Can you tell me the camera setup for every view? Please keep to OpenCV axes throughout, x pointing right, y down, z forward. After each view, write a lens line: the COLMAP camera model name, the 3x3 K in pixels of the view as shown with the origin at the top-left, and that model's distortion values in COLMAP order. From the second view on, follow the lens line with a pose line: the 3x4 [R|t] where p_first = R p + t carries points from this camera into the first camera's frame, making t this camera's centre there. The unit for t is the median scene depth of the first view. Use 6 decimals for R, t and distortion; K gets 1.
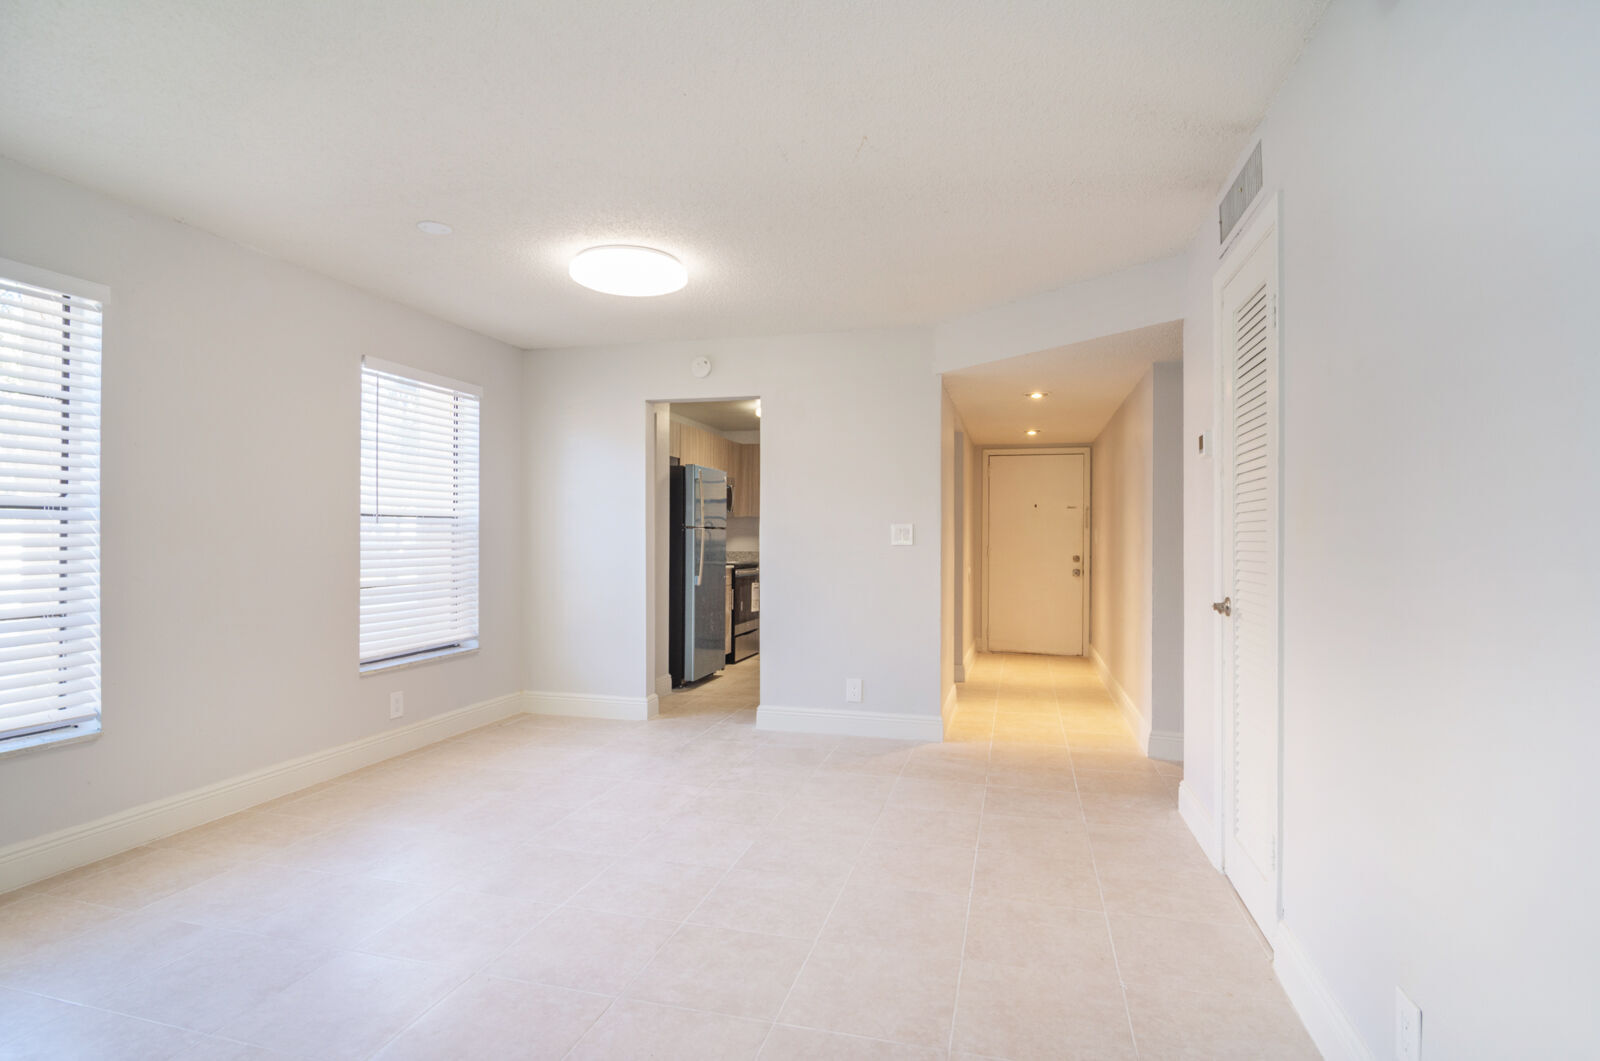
lens RADIAL K [[836.8, 0, 796.8], [0, 836.8, 530.7], [0, 0, 1]] dist [-0.002135, -0.000607]
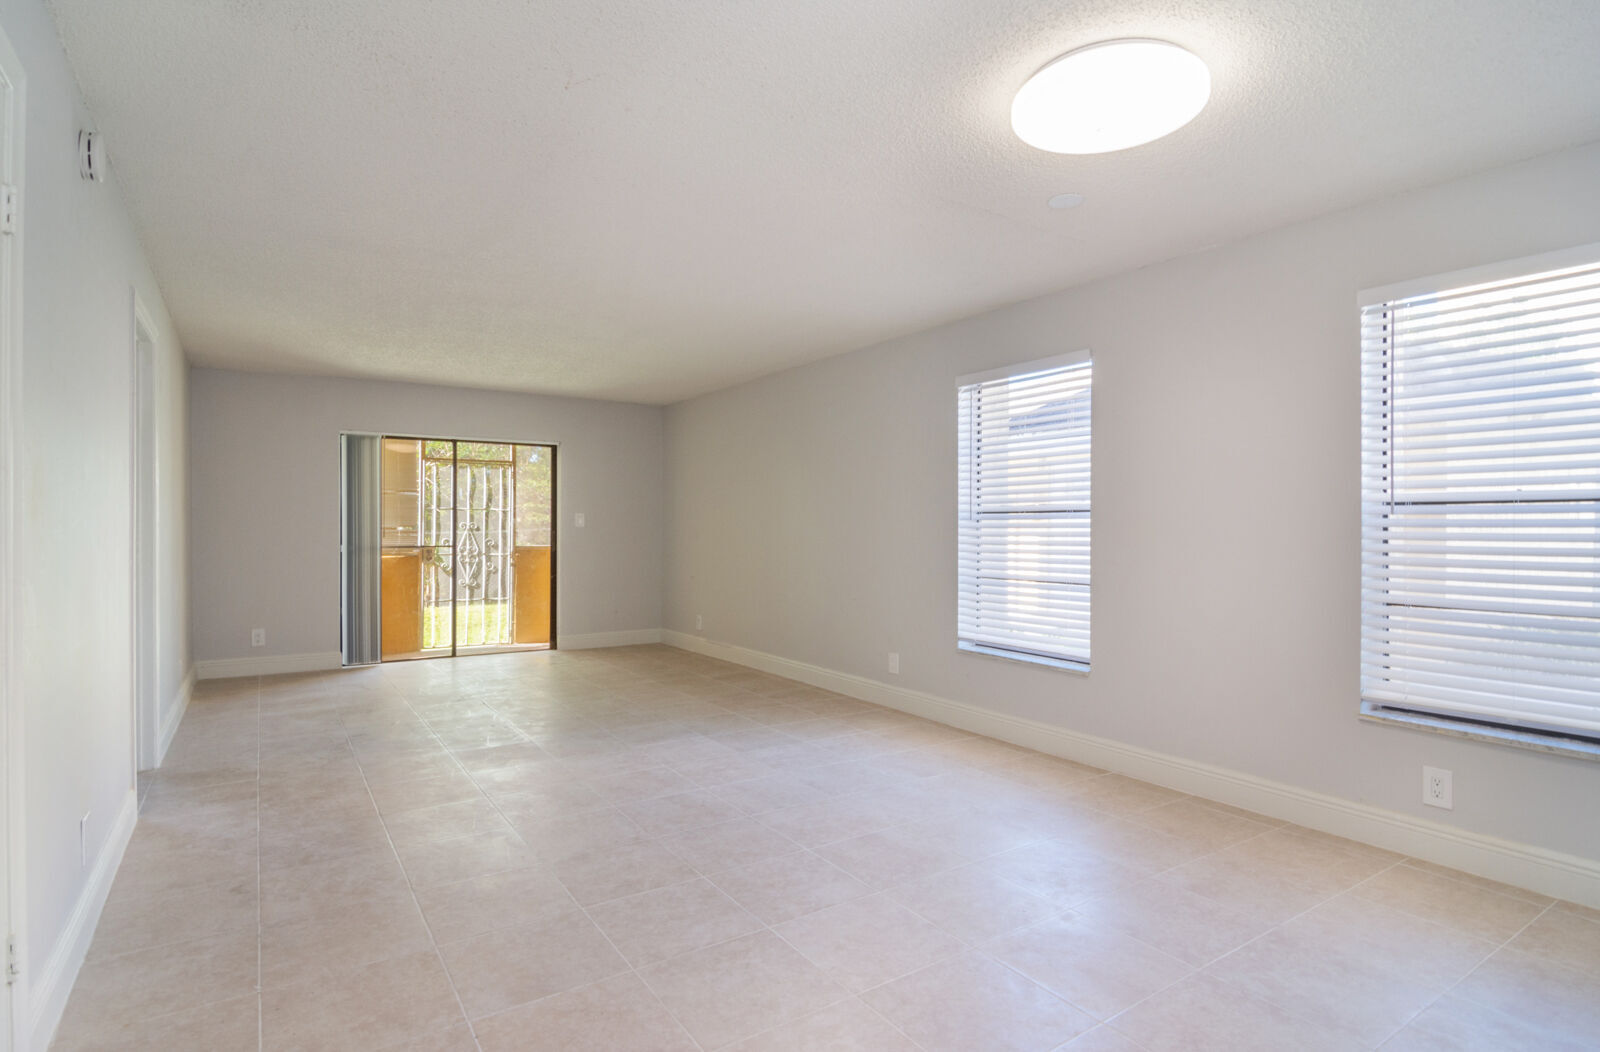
lens RADIAL K [[845.7, 0, 796.3], [0, 845.7, 533.3], [0, 0, 1]] dist [0.021973, 0.000089]
pose [[-0.674151, -0.000781, -0.738593, 0.426510], [-0.001473, 0.999999, 0.000287, 0.011699], [0.738592, 0.001281, -0.674152, 1.294869]]
